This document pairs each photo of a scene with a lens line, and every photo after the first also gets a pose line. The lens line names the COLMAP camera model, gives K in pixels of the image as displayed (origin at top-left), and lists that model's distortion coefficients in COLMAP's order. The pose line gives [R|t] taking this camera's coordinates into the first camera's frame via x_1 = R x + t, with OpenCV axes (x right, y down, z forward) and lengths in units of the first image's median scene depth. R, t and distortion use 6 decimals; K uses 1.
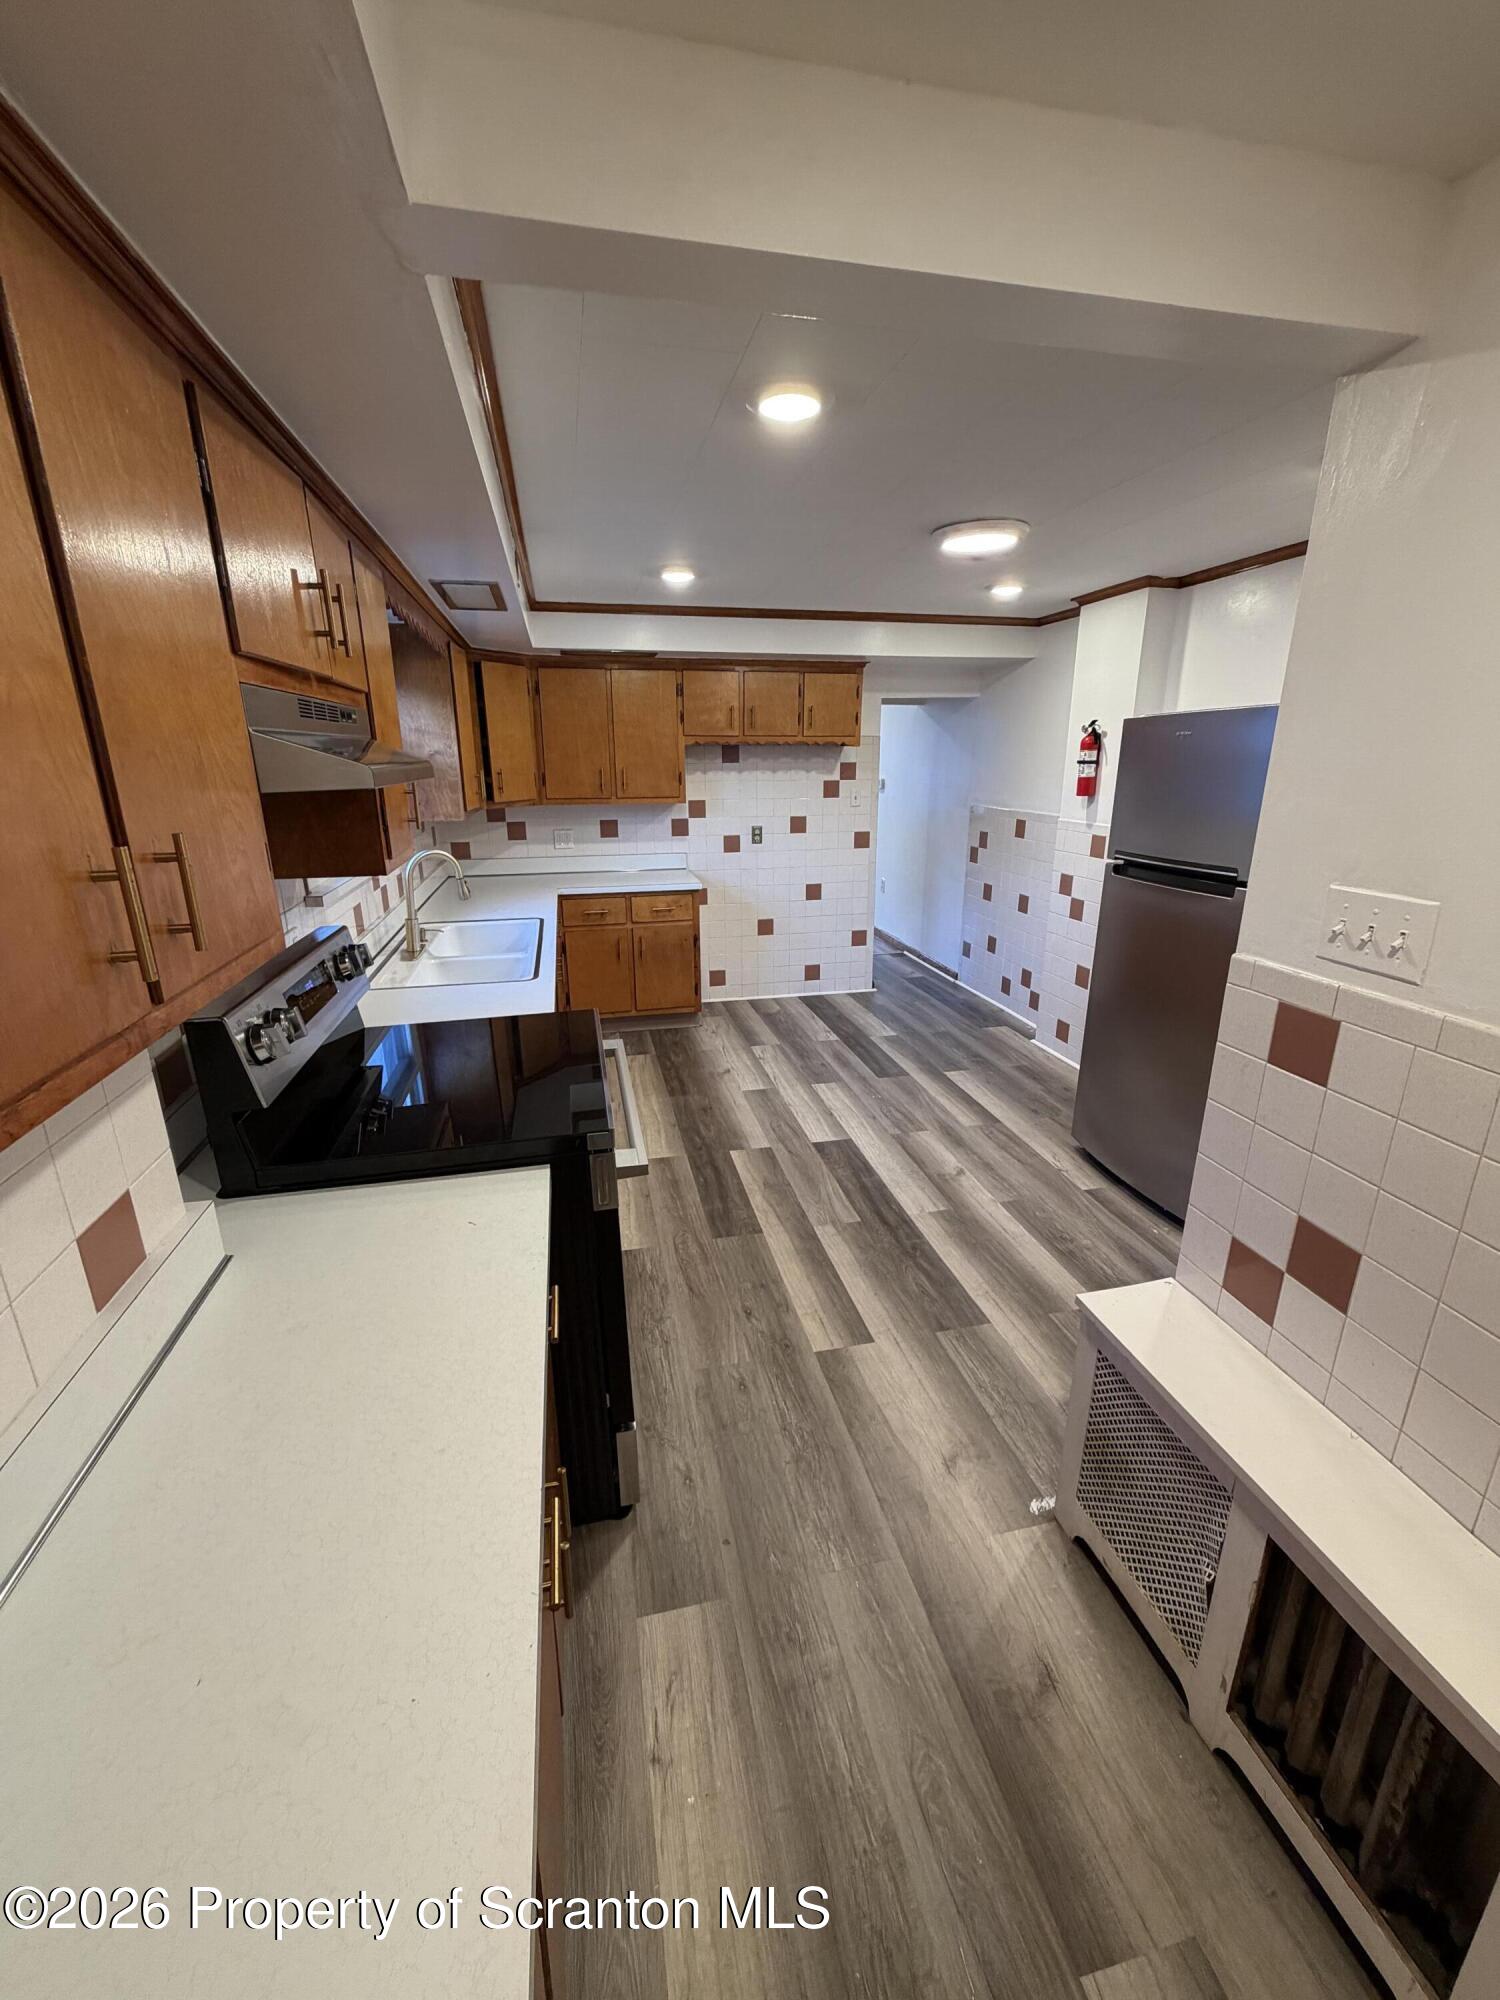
lens RADIAL K [[798.8, 0, 751.9], [0, 798.8, 999.2], [0, 0, 1]] dist [0.000002, -0.000038]
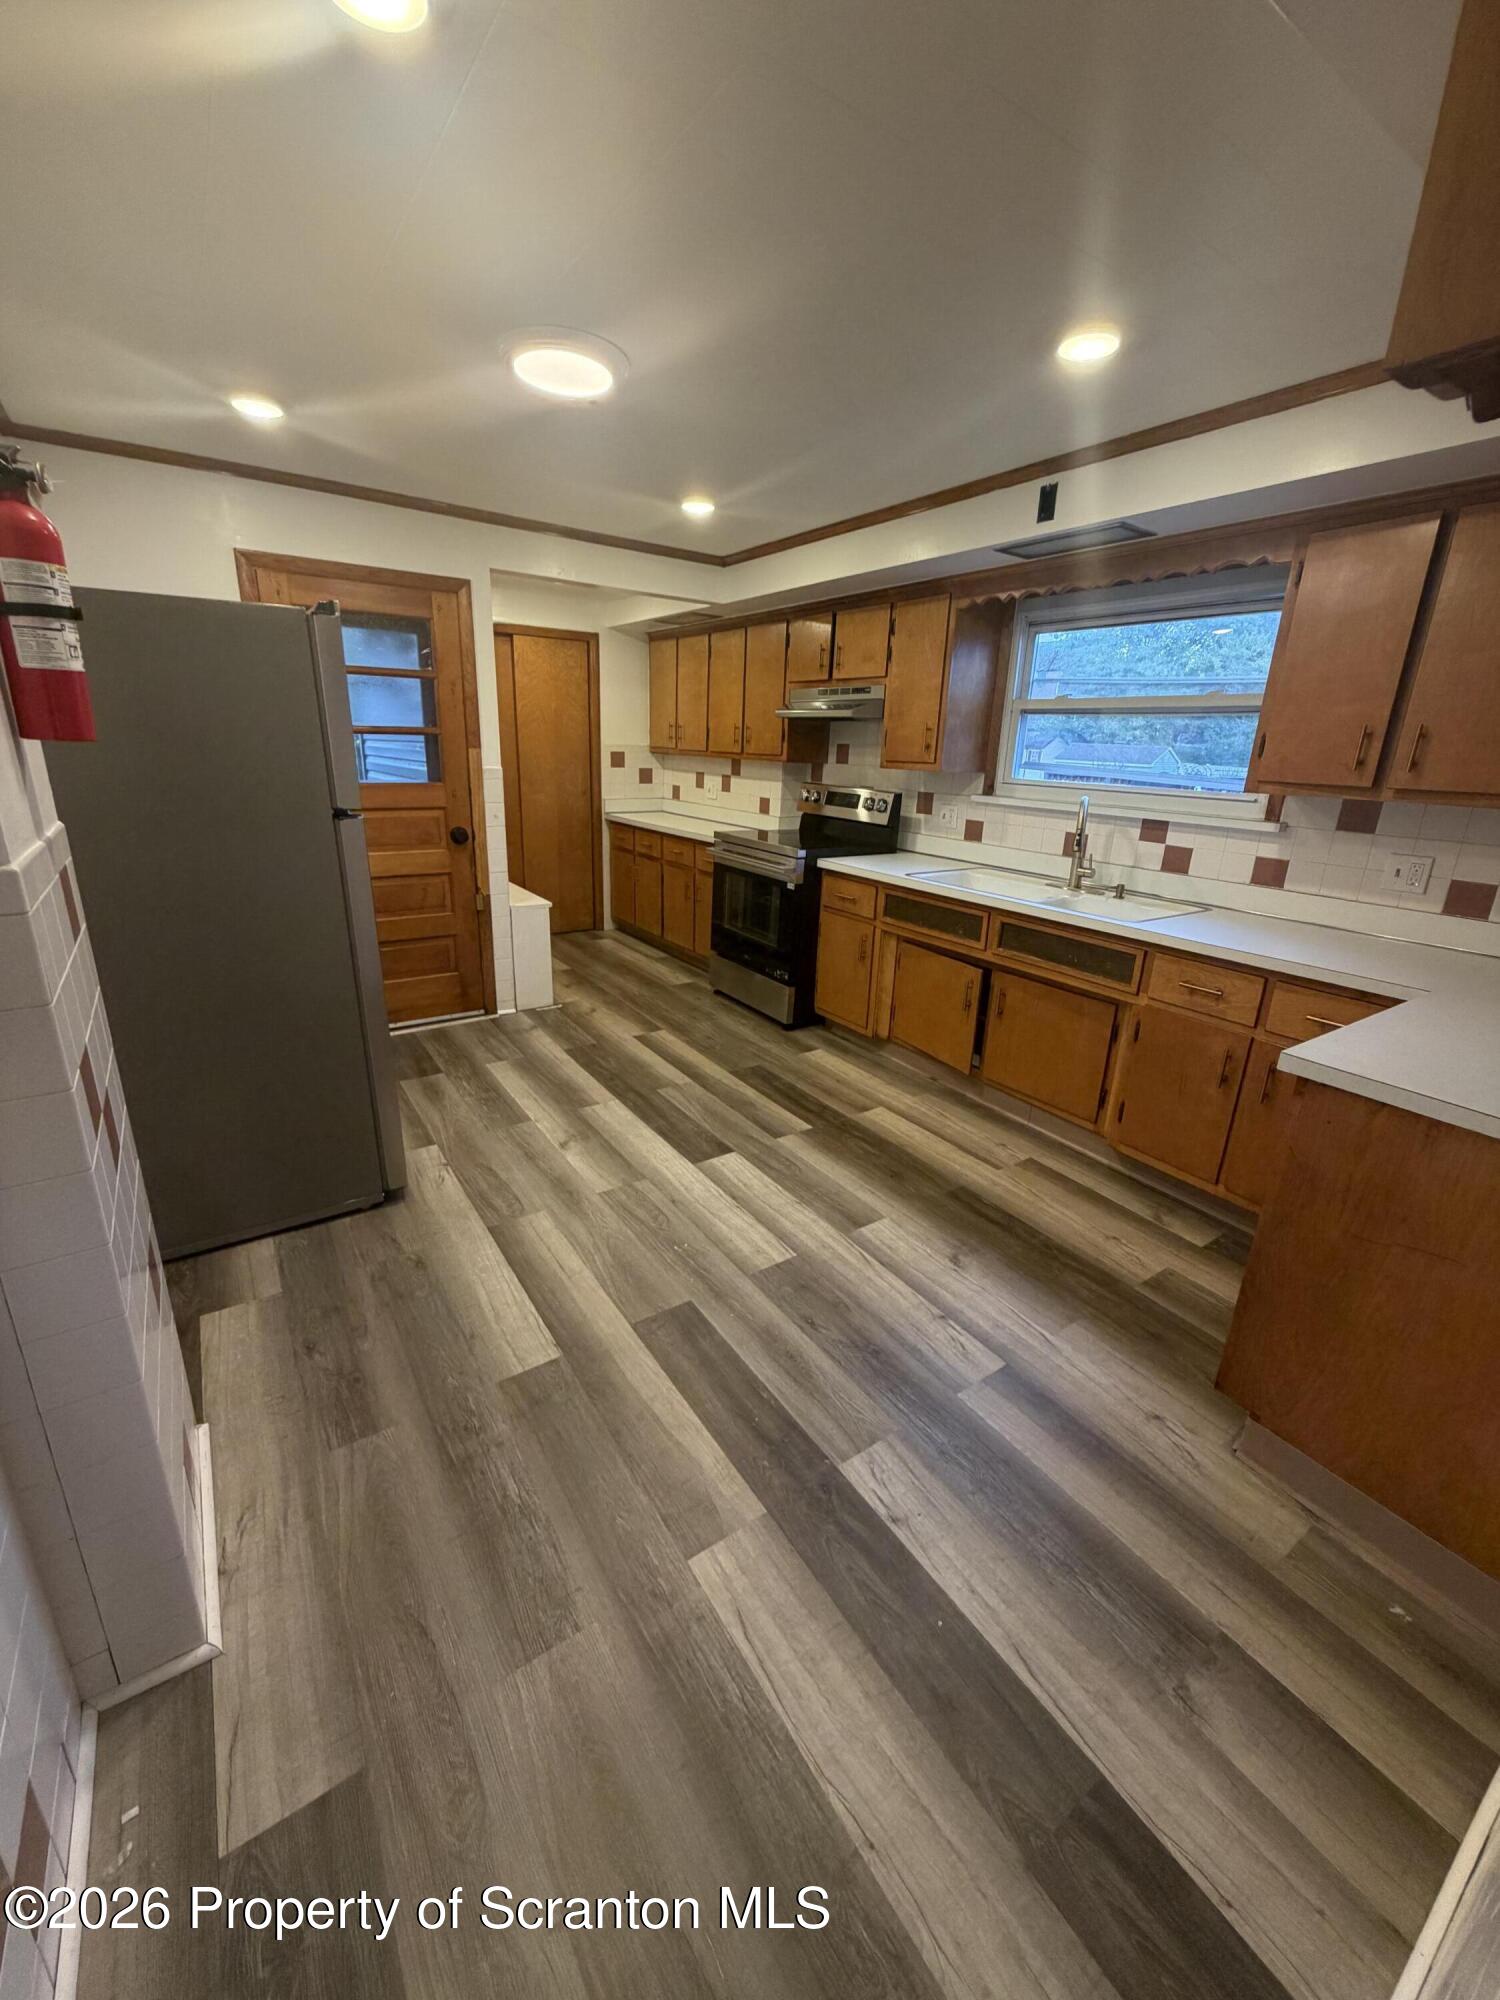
lens RADIAL K [[798.8, 0, 753.7], [0, 798.8, 996.3], [0, 0, 1]] dist [0.000002, -0.000038]
pose [[-0.929585, 0.085112, -0.358647, 0.345733], [-0.136341, 0.824581, 0.549070, -0.424186], [0.342466, 0.559306, -0.754913, 1.550054]]
